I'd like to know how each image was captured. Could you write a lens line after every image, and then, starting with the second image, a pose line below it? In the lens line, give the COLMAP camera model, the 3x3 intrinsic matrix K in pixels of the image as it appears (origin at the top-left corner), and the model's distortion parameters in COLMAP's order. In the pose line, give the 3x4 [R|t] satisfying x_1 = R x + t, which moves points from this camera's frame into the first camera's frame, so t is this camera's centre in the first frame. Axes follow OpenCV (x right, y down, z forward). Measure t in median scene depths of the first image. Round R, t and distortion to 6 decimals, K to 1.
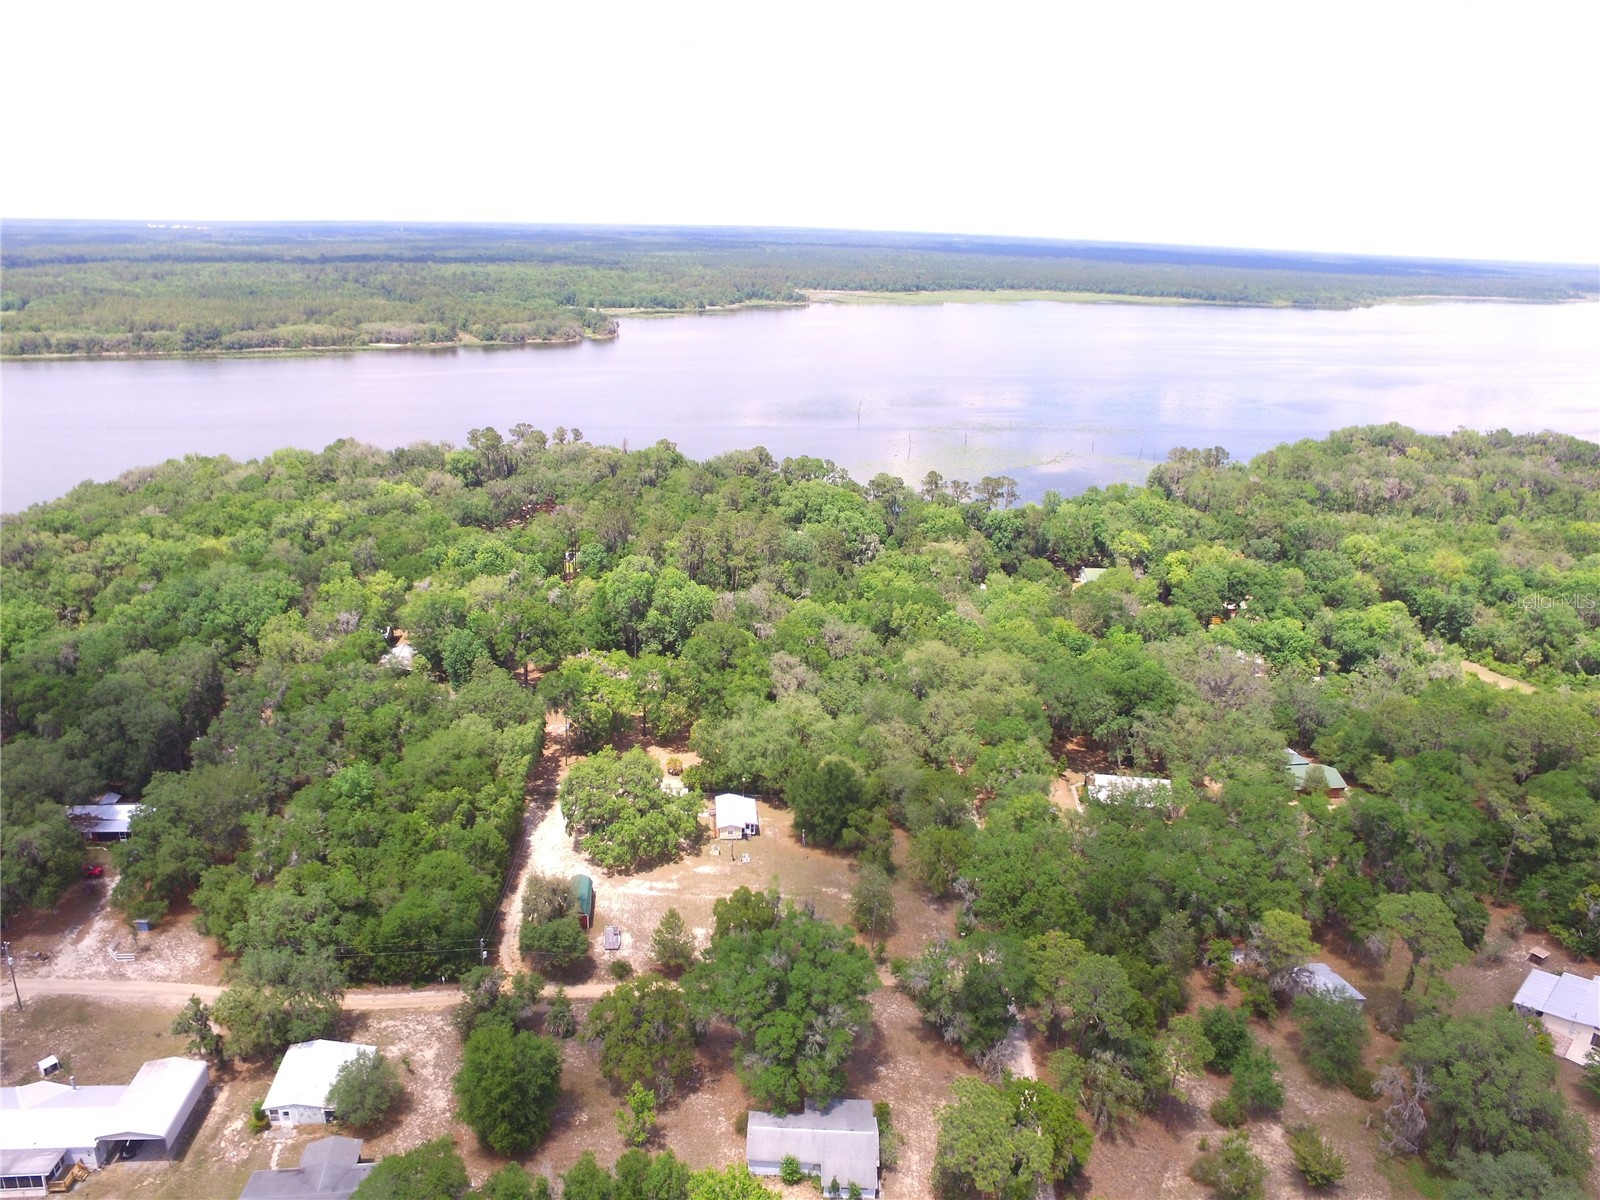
lens RADIAL K [[1076.8, 0, 763.6], [0, 1076.8, 574.3], [0, 0, 1]] dist [-0.120562, 0.085352]
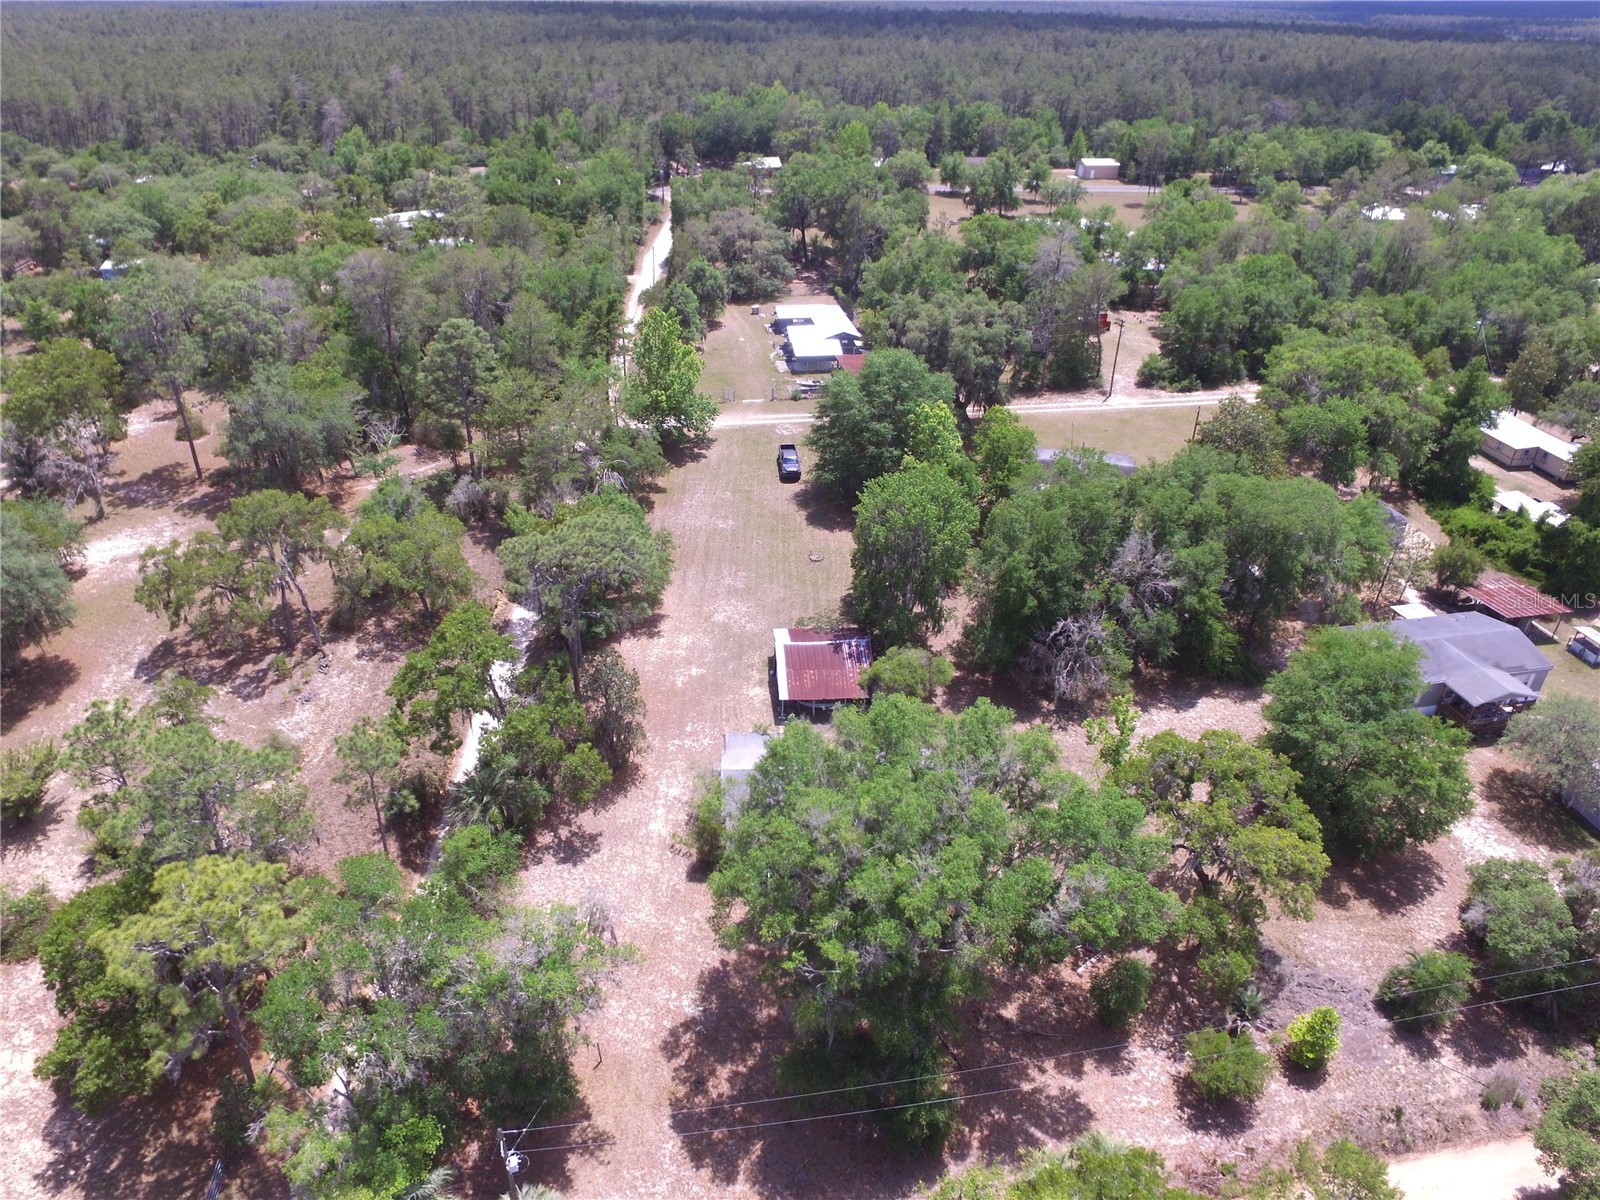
lens RADIAL K [[1076.8, 0, 762.0], [0, 1076.8, 571.0], [0, 0, 1]] dist [-0.120562, 0.085352]
pose [[-0.997453, 0.002713, -0.071274, 0.082794], [-0.051188, 0.668653, 0.741811, 0.000438], [0.049670, 0.743570, -0.666811, 0.848182]]
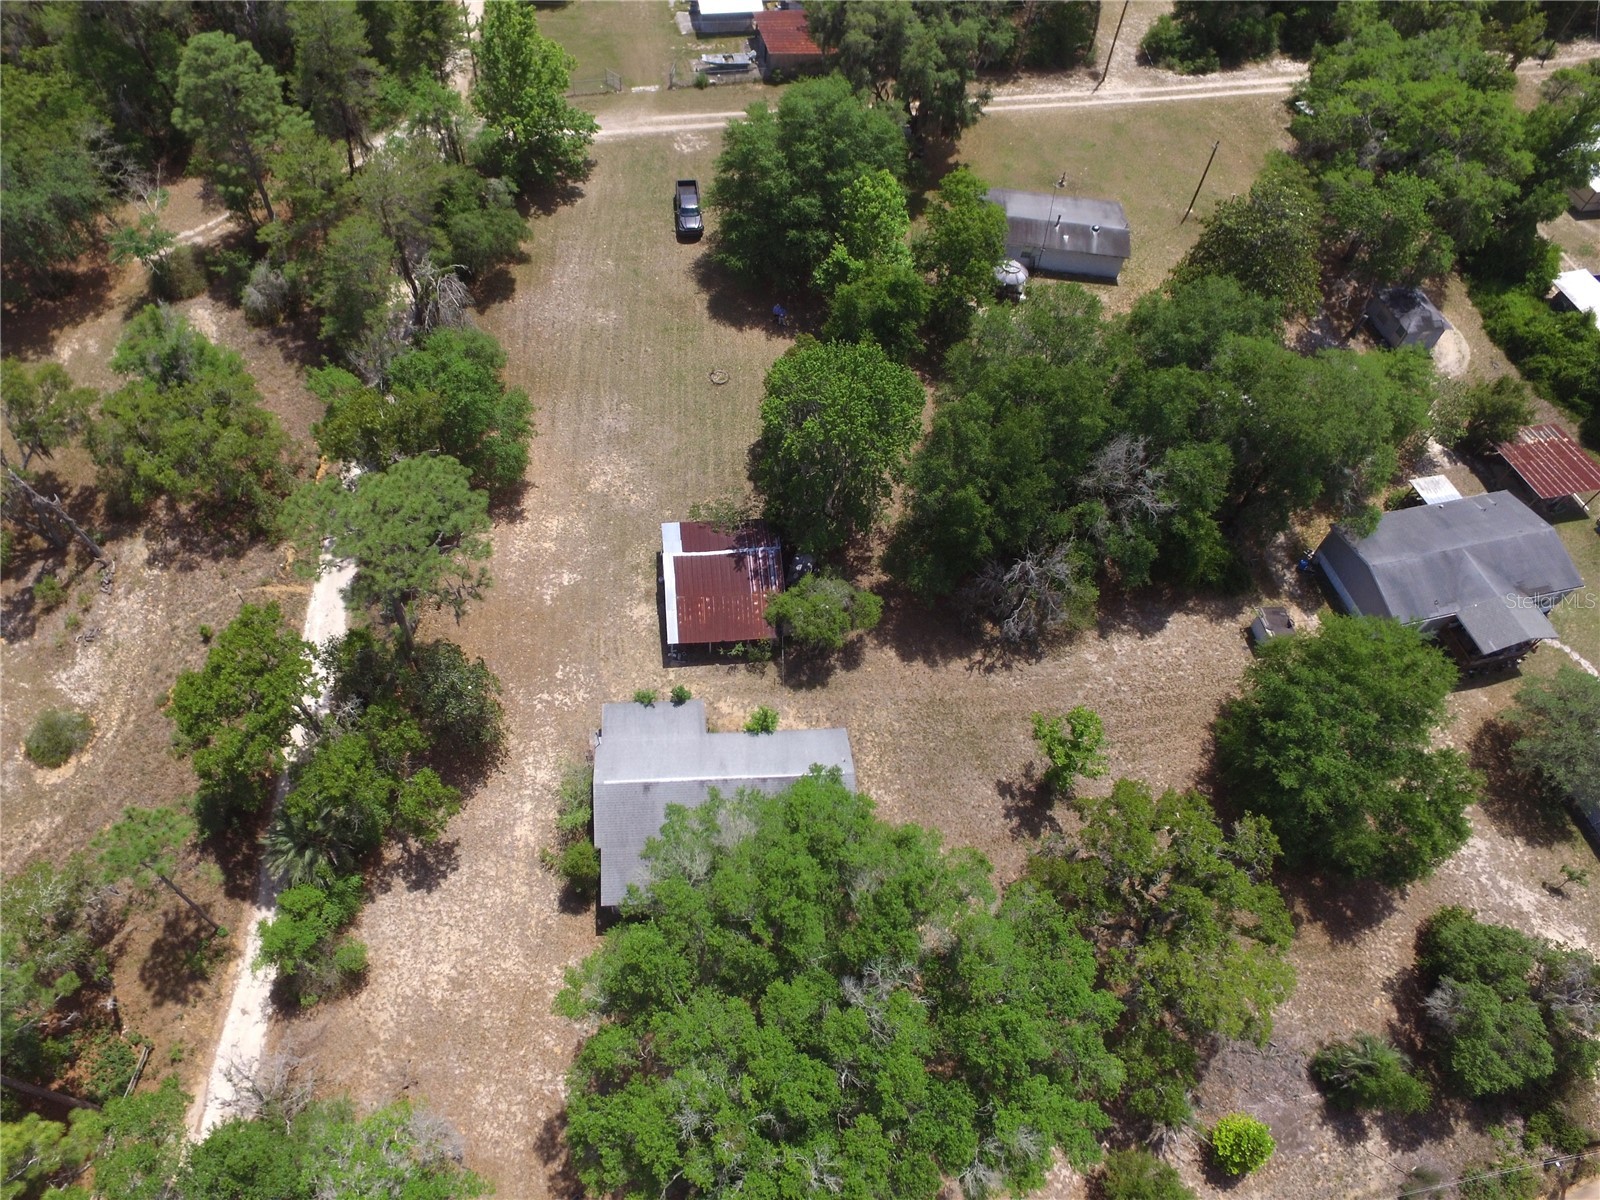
lens RADIAL K [[1076.8, 0, 762.6], [0, 1076.8, 572.2], [0, 0, 1]] dist [-0.120562, 0.085352]
pose [[-0.991297, 0.052271, -0.120825, 0.054859], [-0.100518, 0.292145, 0.951077, 0.008888], [0.085012, 0.954944, -0.284349, 0.674587]]
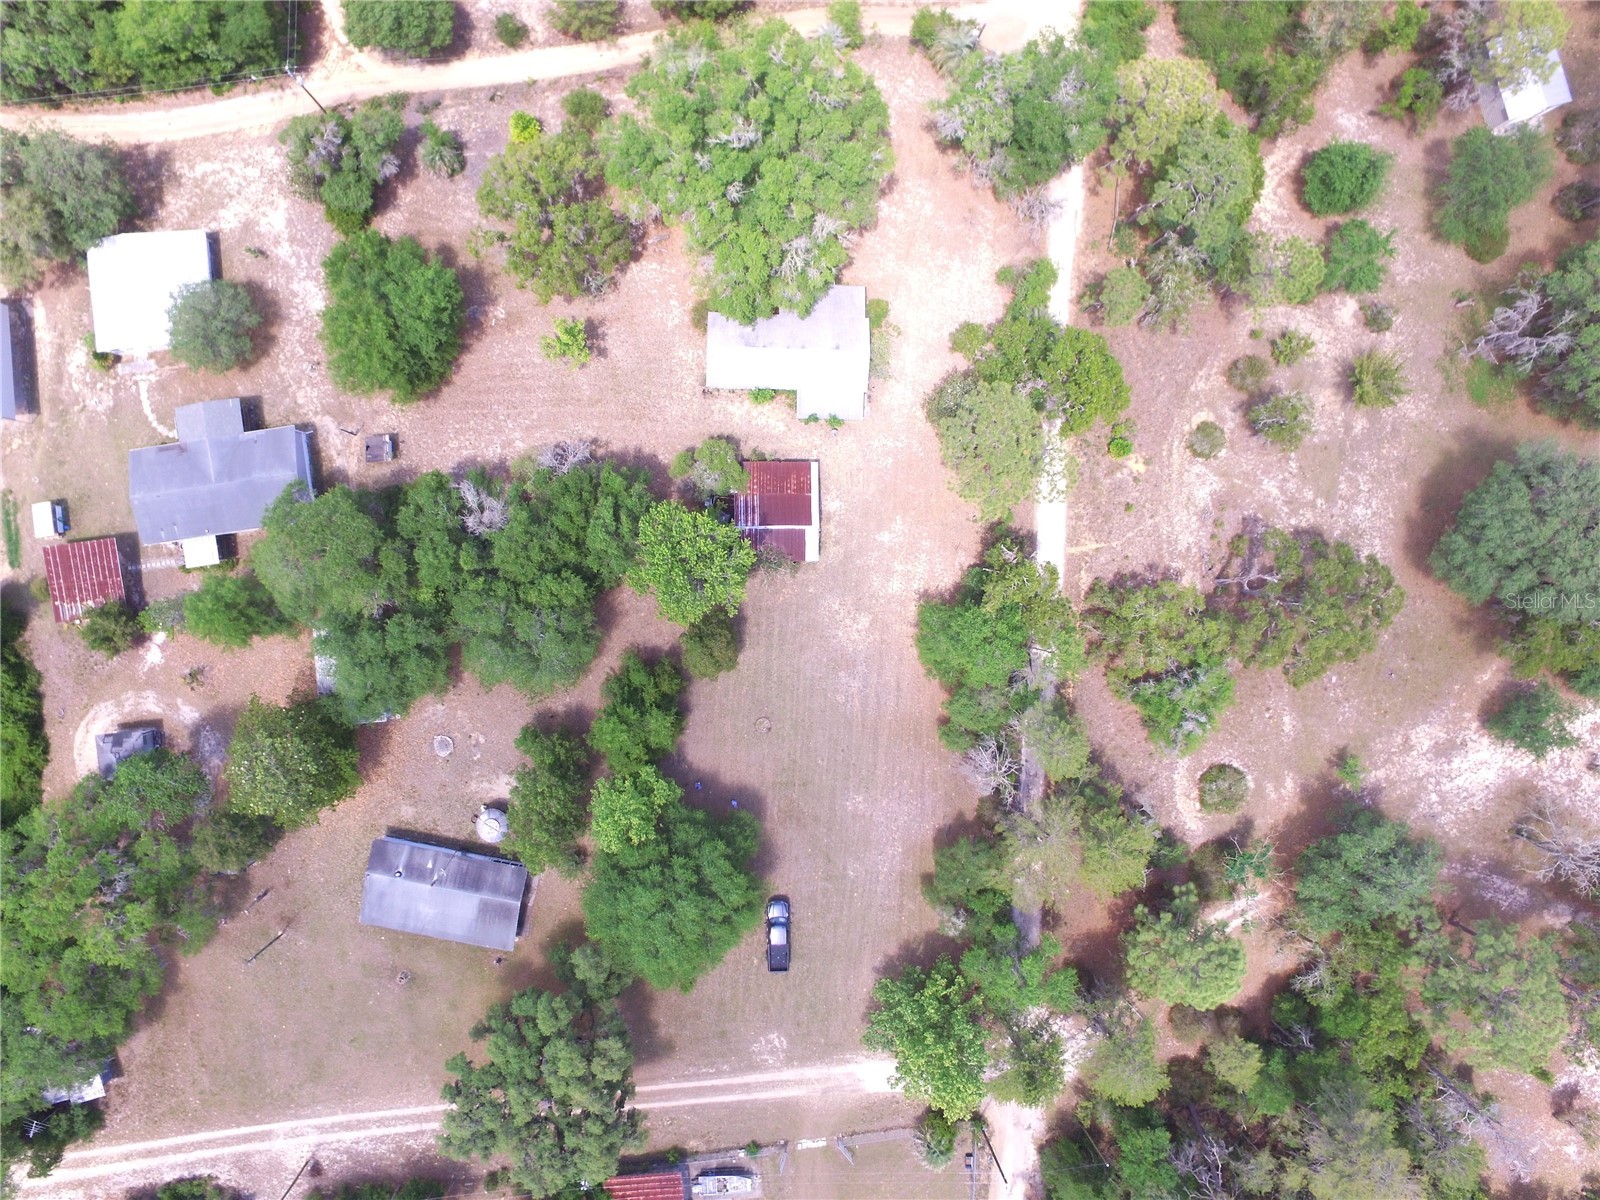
lens RADIAL K [[1076.8, 0, 767.2], [0, 1076.8, 574.8], [0, 0, 1]] dist [-0.120562, 0.085352]
pose [[0.999732, -0.017829, 0.014792, 0.009891], [-0.008630, 0.305943, 0.952011, -0.125451], [-0.021499, -0.951883, 0.305707, 0.375575]]
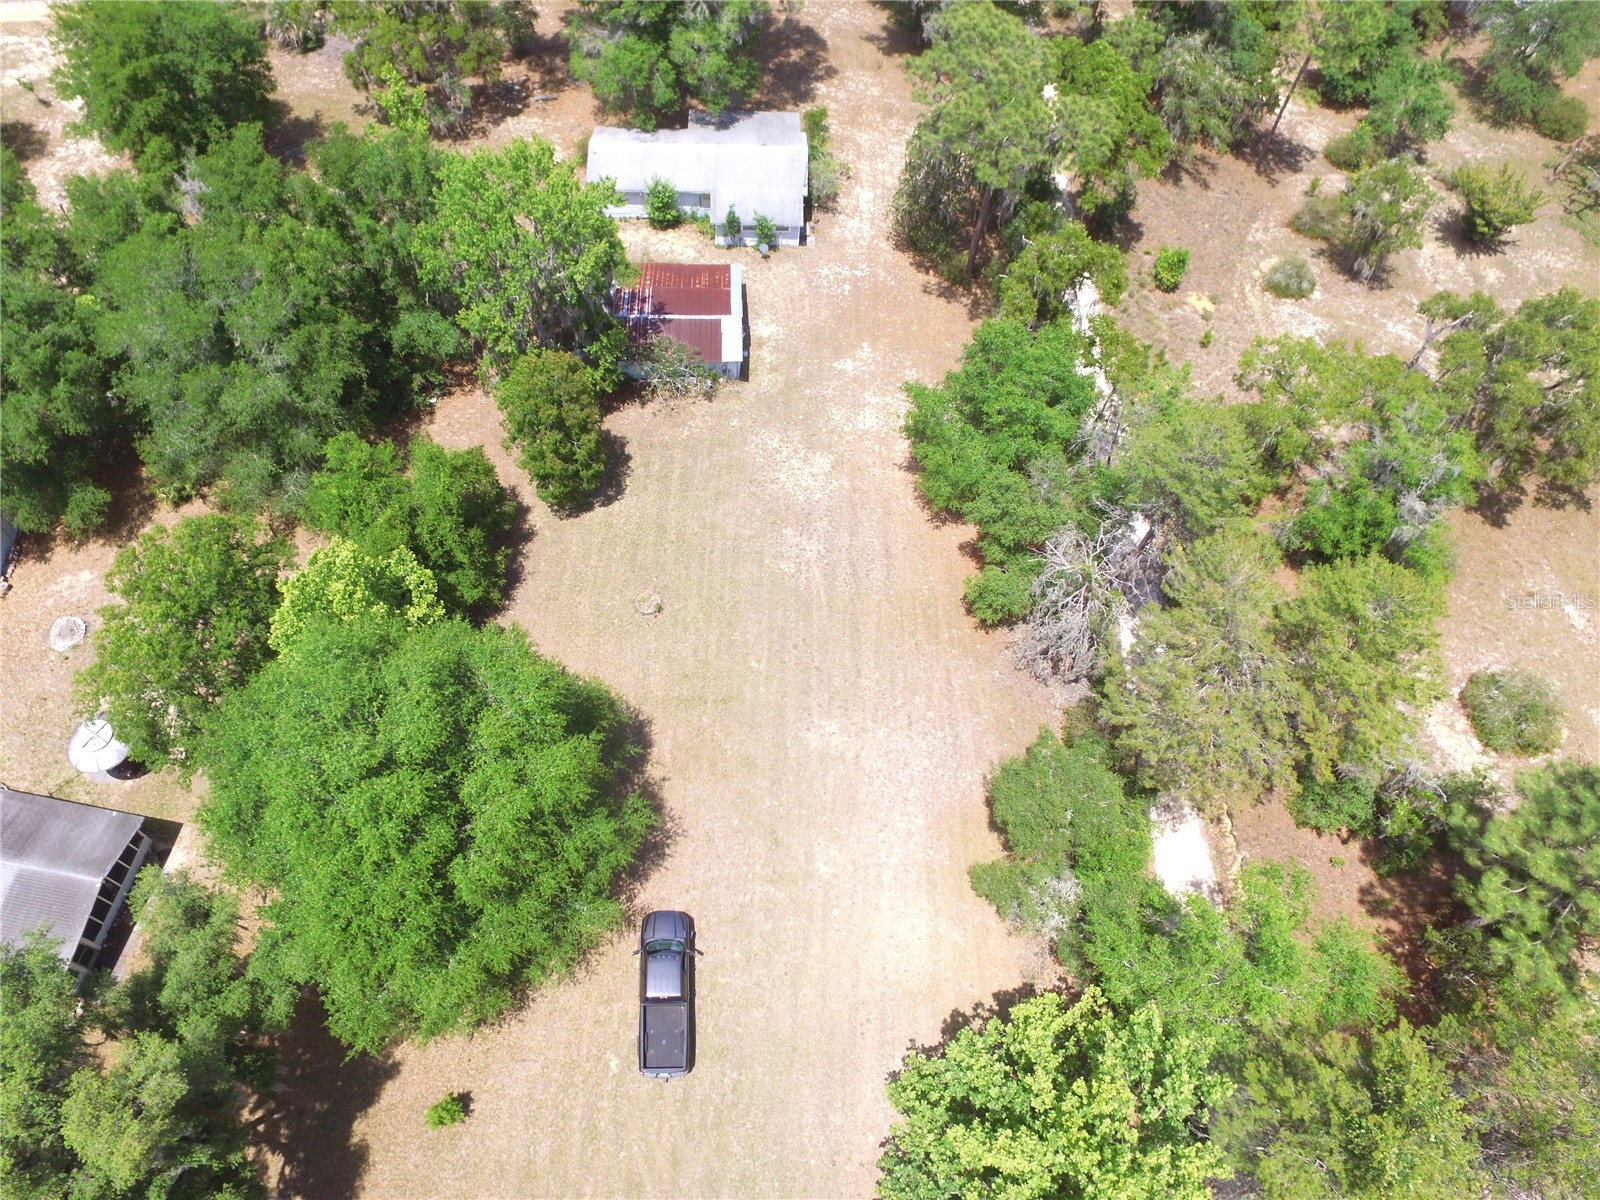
lens RADIAL K [[1076.8, 0, 762.5], [0, 1076.8, 573.2], [0, 0, 1]] dist [-0.120562, 0.085352]
pose [[0.999127, -0.028474, 0.030561, 0.037187], [0.002677, 0.773781, 0.633448, 0.216263], [-0.041684, -0.632813, 0.773181, 0.241718]]
